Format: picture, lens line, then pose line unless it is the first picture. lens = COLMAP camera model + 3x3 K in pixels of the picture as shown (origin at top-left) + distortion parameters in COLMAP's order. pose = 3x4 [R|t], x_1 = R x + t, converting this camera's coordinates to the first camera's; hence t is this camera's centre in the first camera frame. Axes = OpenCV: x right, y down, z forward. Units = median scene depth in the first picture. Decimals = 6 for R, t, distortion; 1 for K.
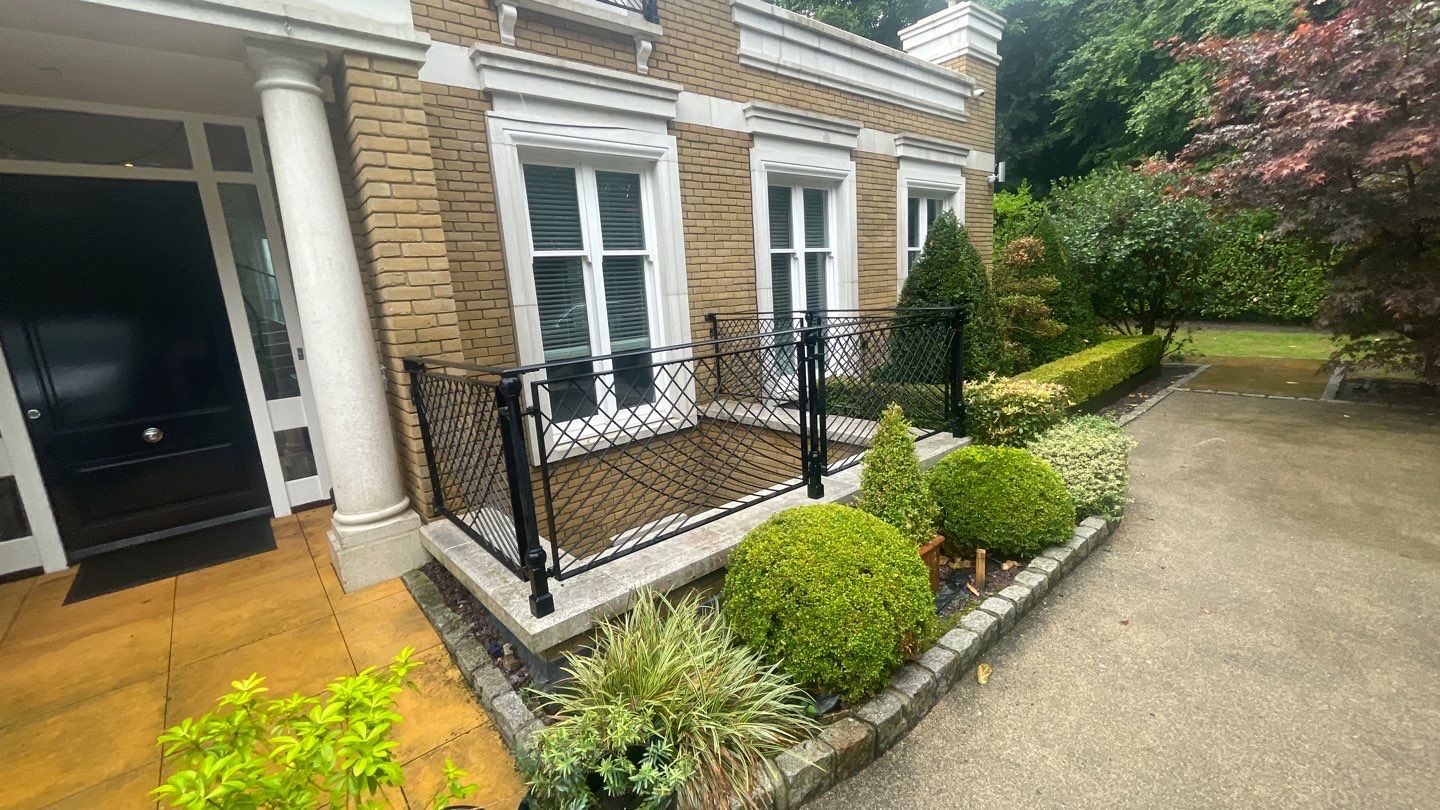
lens RADIAL K [[586.2, 0, 724.0], [0, 586.2, 403.1], [0, 0, 1]] dist [-0.000347, -0.000081]
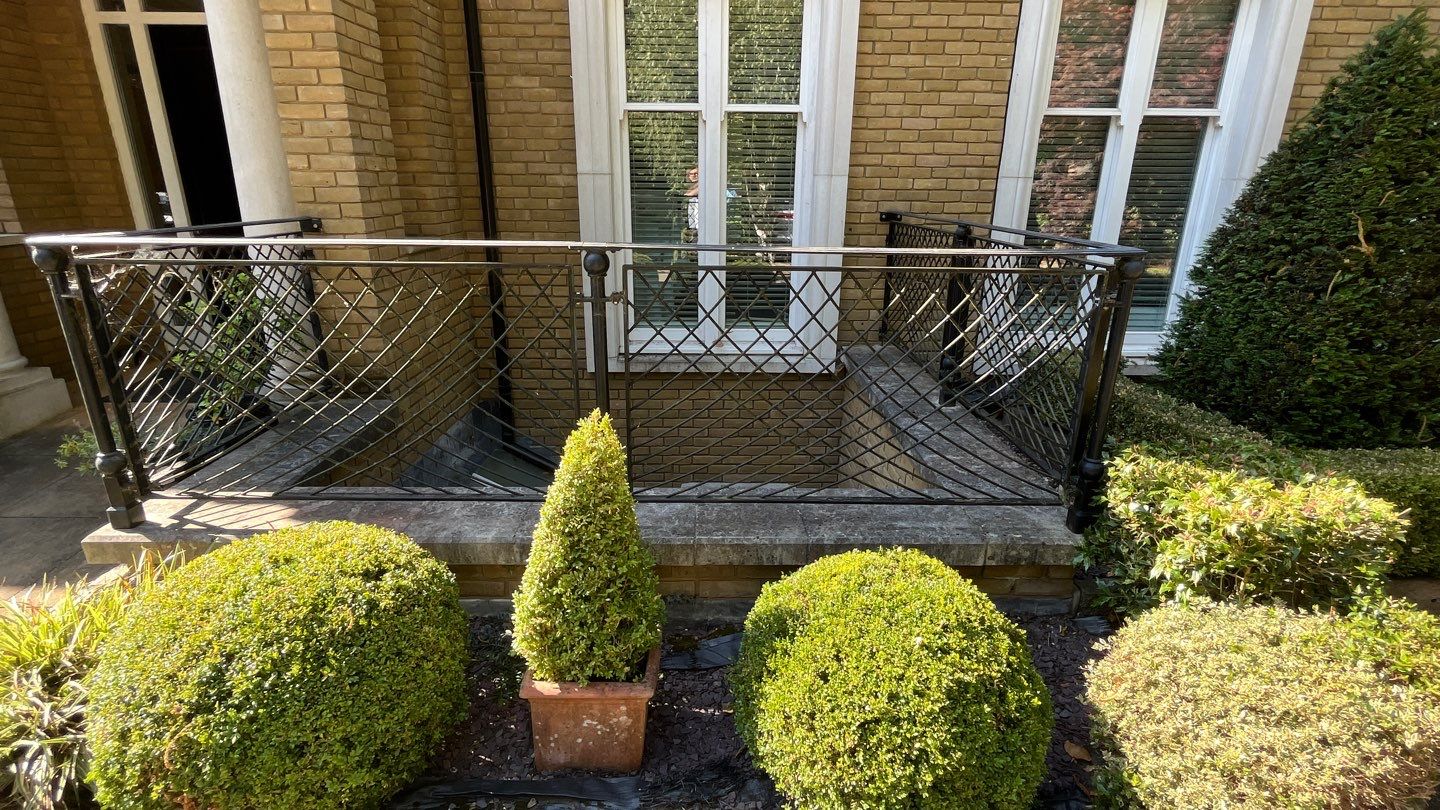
lens RADIAL K [[689.8, 0, 712.9], [0, 689.8, 406.0], [0, 0, 1]] dist [-0.000240, -0.000162]
pose [[0.759181, 0.274554, -0.590140, 0.349028], [-0.181971, 0.960055, 0.212556, -0.074154], [0.624925, -0.053980, 0.778816, 0.284139]]
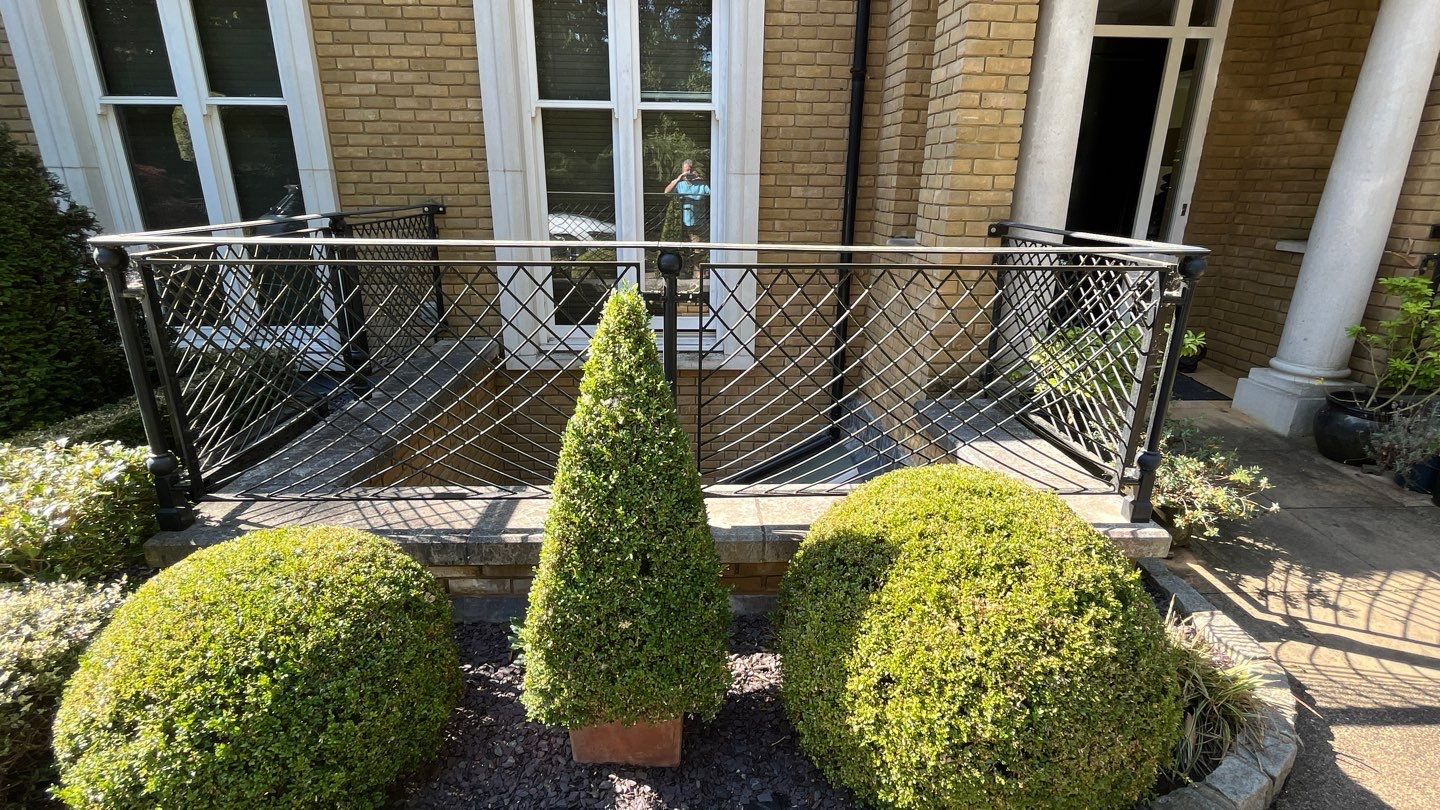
lens RADIAL K [[677.7, 0, 725.1], [0, 677.7, 400.4], [0, 0, 1]] dist [-0.001229, -0.000419]
pose [[0.783785, 0.265750, -0.561301, -0.399324], [-0.180303, 0.962263, 0.203818, 0.098487], [0.594283, -0.058545, 0.802122, -0.331379]]
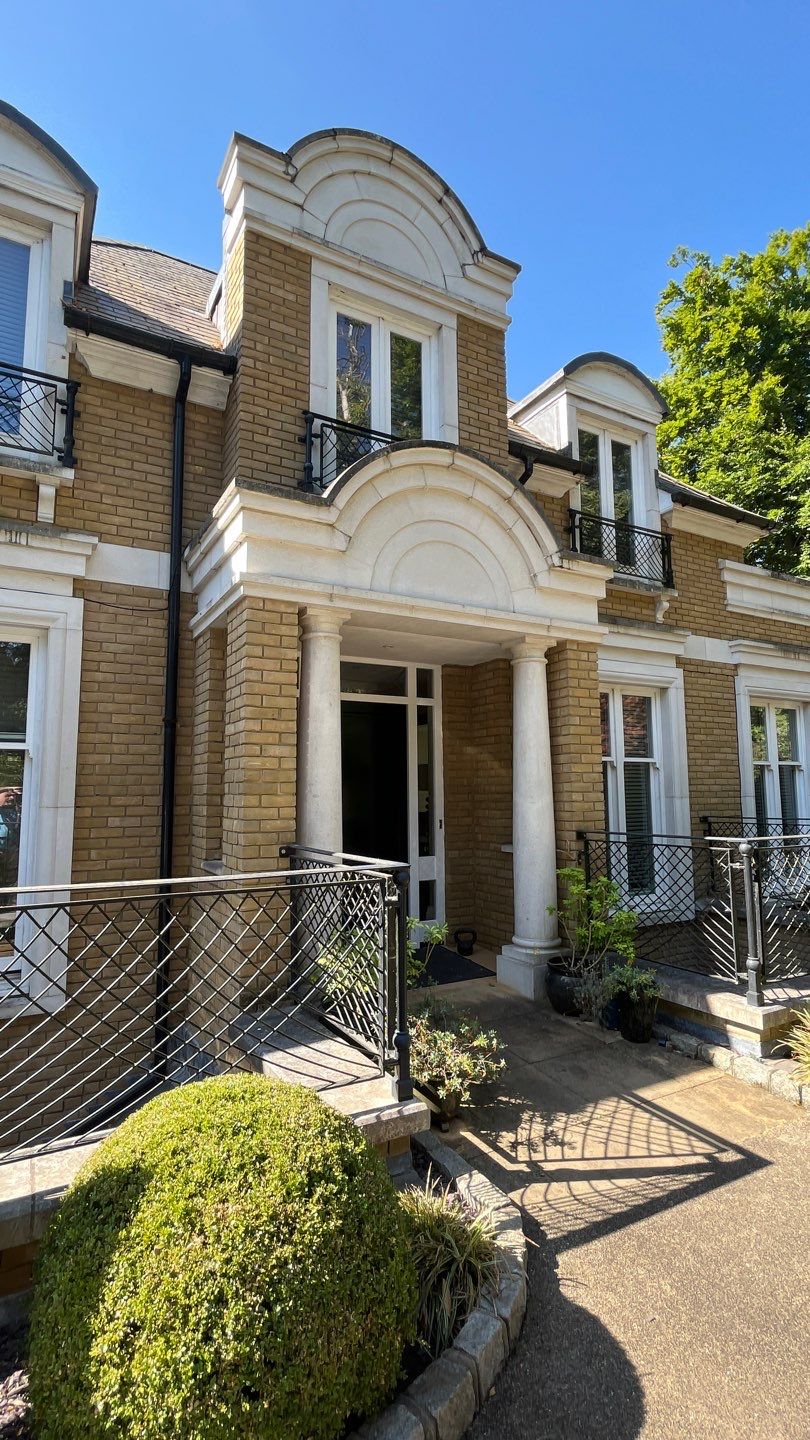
lens RADIAL K [[677.7, 0, 405.0], [0, 677.7, 720.0], [0, 0, 1]] dist [-0.001229, -0.000419]
pose [[0.976287, 0.038942, -0.212950, -0.322837], [-0.097853, 0.956842, -0.273639, 0.083105], [0.193104, 0.287988, 0.937963, -0.378748]]
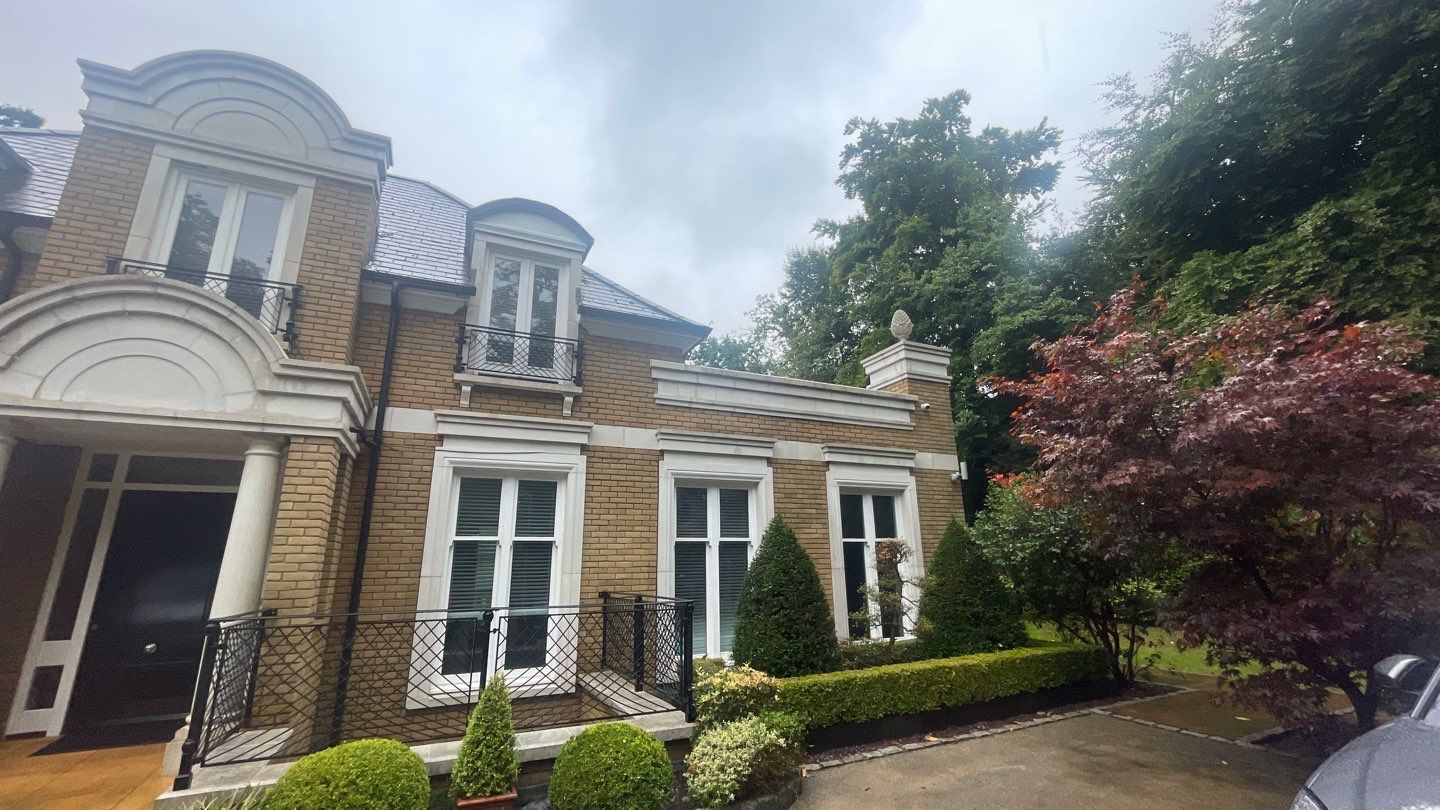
lens RADIAL K [[583.4, 0, 720.5], [0, 583.4, 407.2], [0, 0, 1]] dist [-0.001471, -0.000648]
pose [[0.961426, -0.019336, -0.274383, 0.564288], [-0.100128, 0.904485, -0.414585, -0.021406], [0.256192, 0.426067, 0.867659, -0.145729]]
